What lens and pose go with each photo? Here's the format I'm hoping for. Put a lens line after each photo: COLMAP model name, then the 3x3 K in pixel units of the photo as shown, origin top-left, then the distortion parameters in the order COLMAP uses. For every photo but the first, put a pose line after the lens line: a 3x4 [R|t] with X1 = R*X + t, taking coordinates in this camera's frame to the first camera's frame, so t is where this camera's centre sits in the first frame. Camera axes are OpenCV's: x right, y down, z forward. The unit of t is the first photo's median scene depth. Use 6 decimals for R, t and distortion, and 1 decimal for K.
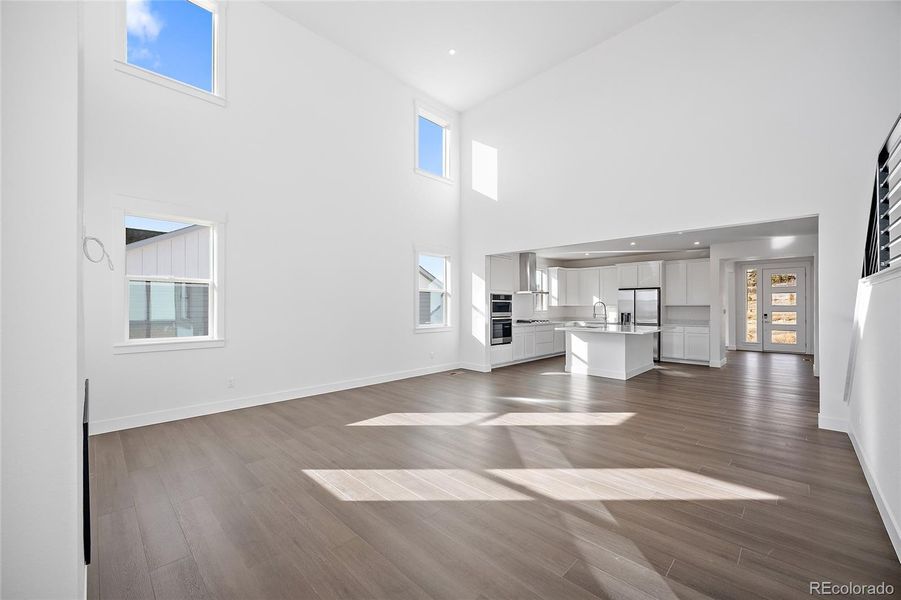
lens RADIAL K [[354.5, 0, 447.9], [0, 354.5, 303.8], [0, 0, 1]] dist [-0.001336, -0.000222]
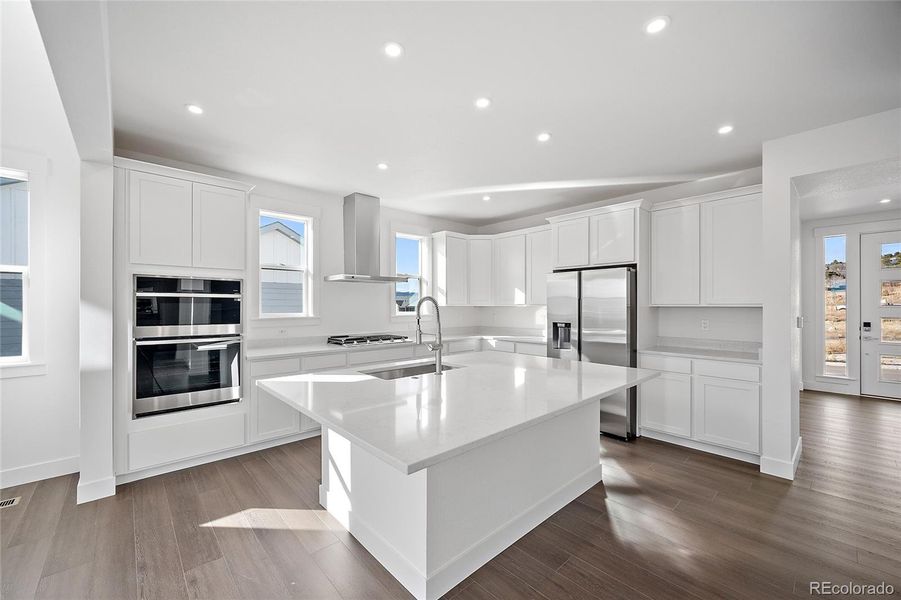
lens RADIAL K [[354.5, 0, 449.2], [0, 354.5, 305.2], [0, 0, 1]] dist [-0.001336, -0.000222]
pose [[0.998737, -0.000276, -0.050248, 0.404397], [0.000647, 0.999973, 0.007384, 0.000291], [0.050245, -0.007407, 0.998709, 0.575555]]
